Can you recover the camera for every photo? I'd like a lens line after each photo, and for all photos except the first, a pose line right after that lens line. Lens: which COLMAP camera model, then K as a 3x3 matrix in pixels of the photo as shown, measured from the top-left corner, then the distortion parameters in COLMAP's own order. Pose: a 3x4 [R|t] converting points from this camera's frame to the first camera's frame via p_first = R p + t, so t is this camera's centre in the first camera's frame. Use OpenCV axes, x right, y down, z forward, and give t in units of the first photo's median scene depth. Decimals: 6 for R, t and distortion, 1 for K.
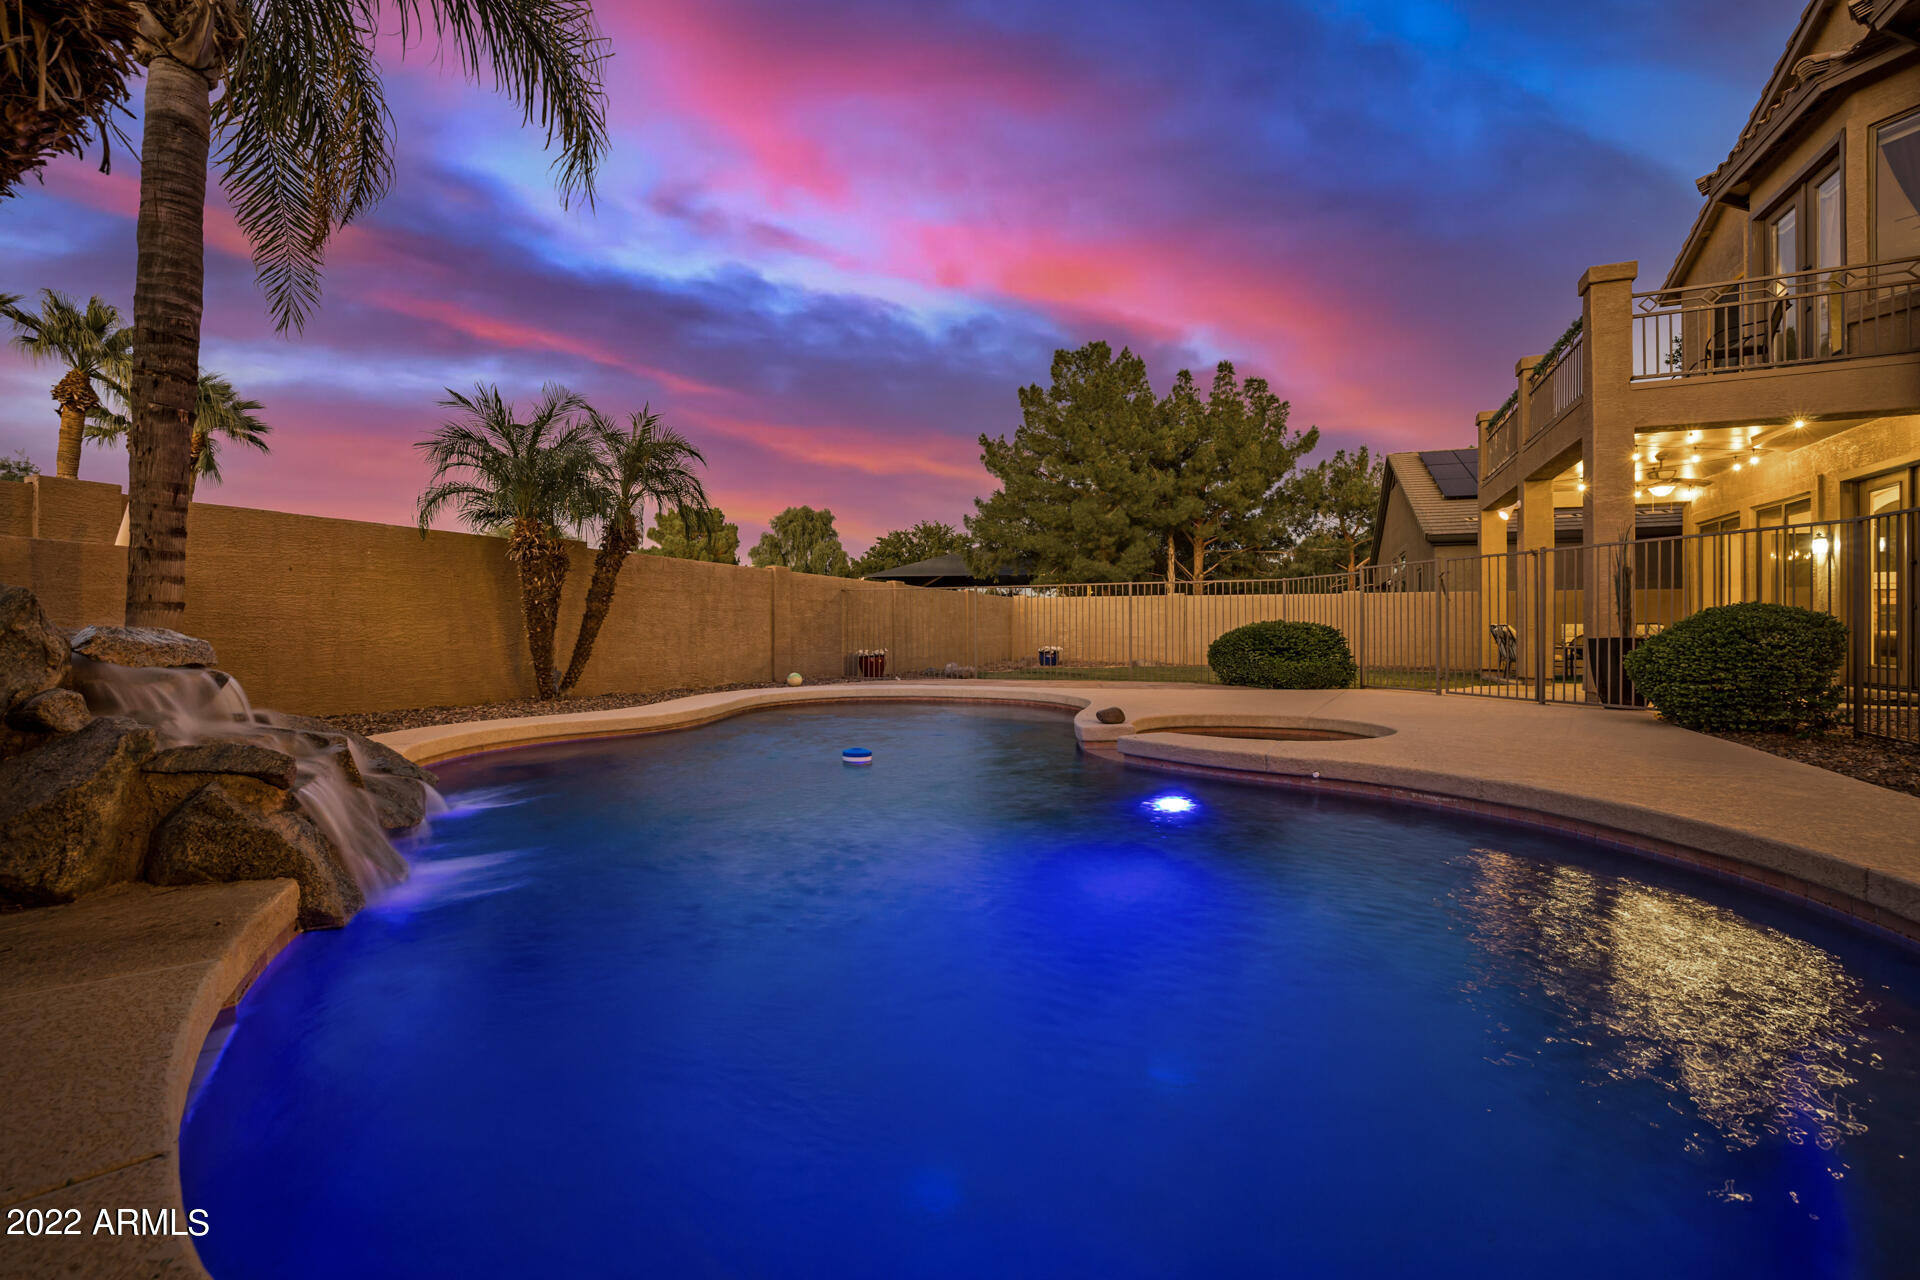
lens RADIAL K [[831.8, 0, 955.0], [0, 831.8, 652.7], [0, 0, 1]] dist [-0.048464, 0.017102]
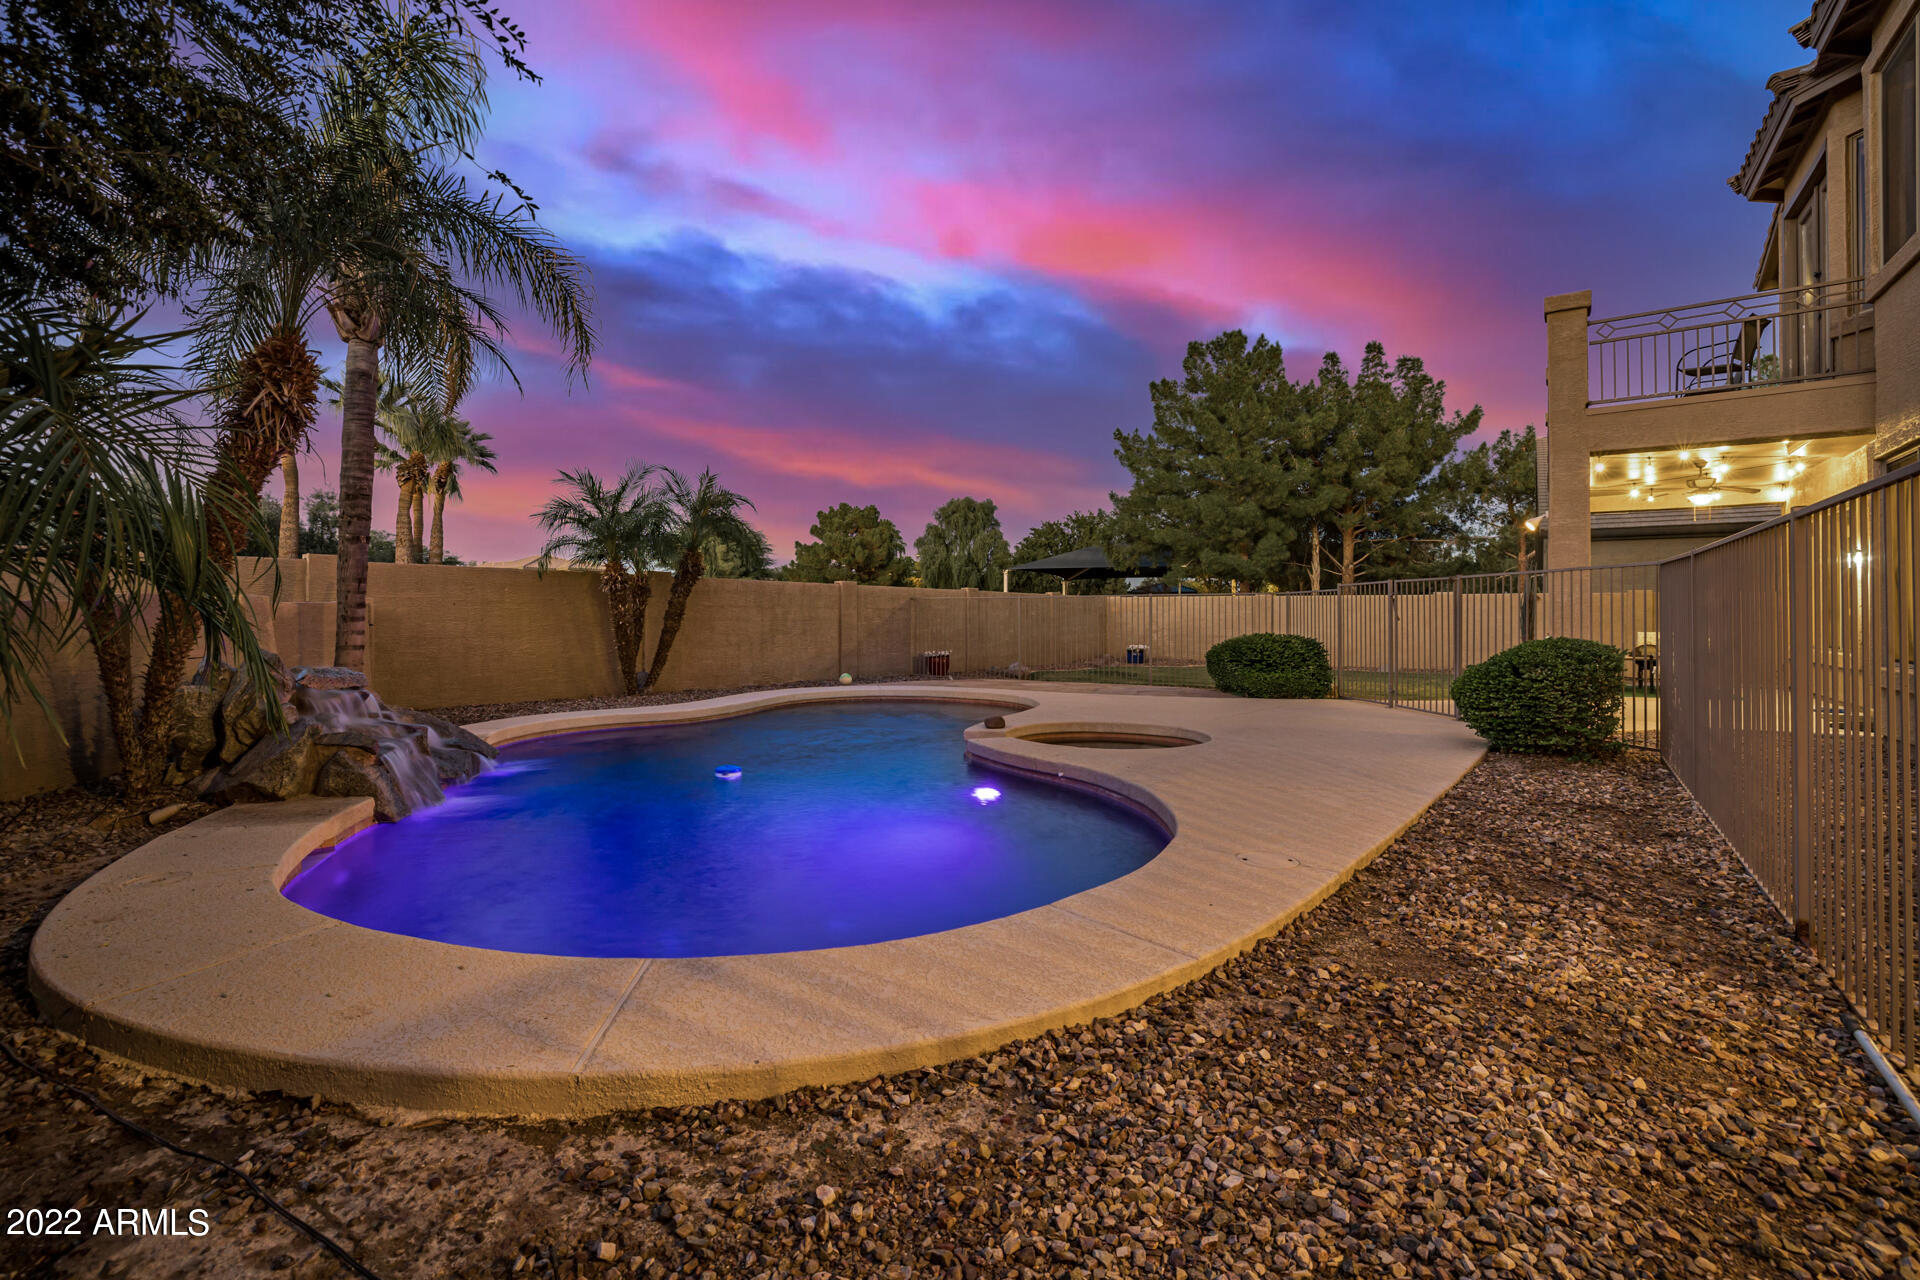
lens RADIAL K [[838.8, 0, 945.0], [0, 838.8, 633.9], [0, 0, 1]] dist [-0.048479, 0.014688]
pose [[0.975477, 0.006378, -0.220008, 0.151342], [-0.007597, 0.999960, -0.004695, -0.020298], [0.219969, 0.006251, 0.975487, -0.104280]]
